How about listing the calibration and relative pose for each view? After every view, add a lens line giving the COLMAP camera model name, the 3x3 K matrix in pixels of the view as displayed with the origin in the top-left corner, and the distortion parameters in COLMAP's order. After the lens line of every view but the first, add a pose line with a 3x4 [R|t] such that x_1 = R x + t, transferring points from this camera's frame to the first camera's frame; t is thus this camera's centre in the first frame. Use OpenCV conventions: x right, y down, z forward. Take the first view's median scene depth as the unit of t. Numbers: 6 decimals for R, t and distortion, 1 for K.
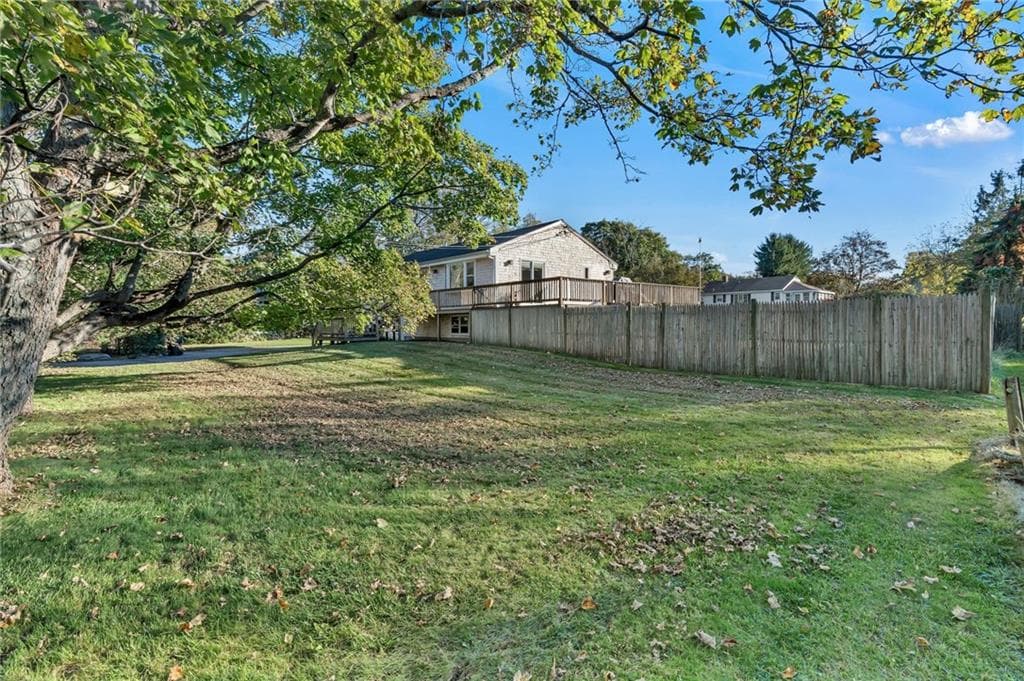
lens RADIAL K [[470.3, 0, 512.0], [0, 470.3, 340.5], [0, 0, 1]] dist [-0.000741, -0.000025]
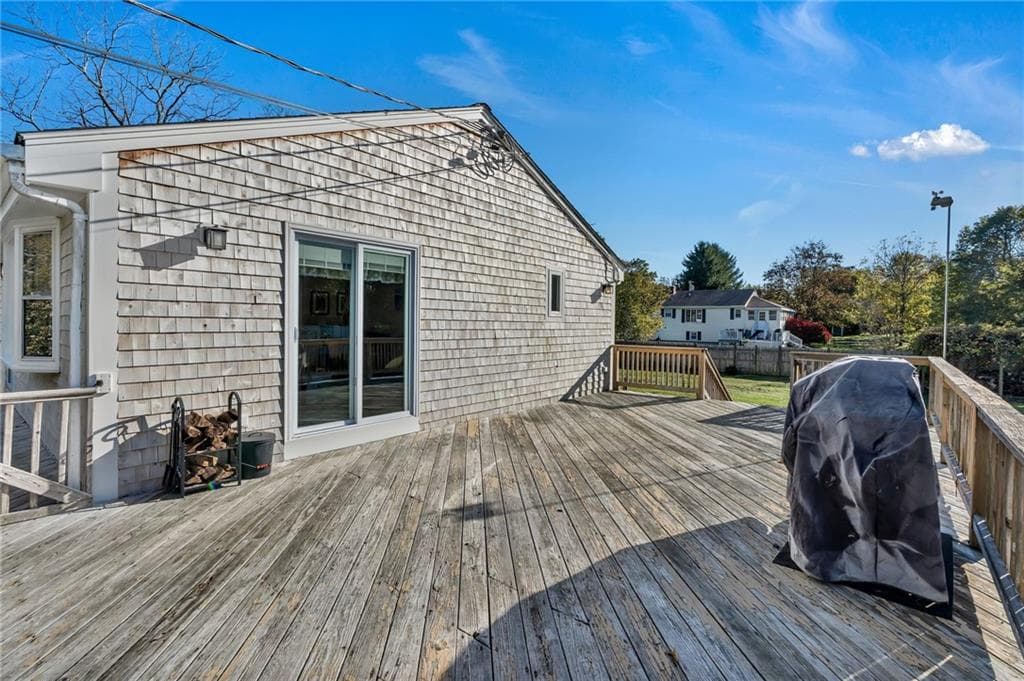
lens RADIAL K [[470.3, 0, 512.0], [0, 470.3, 340.5], [0, 0, 1]] dist [-0.000741, -0.000025]
pose [[0.985086, 0.015004, 0.171405, 0.021455], [-0.014944, 0.999887, -0.001645, -0.033967], [-0.171411, -0.000941, 0.985199, 0.212609]]
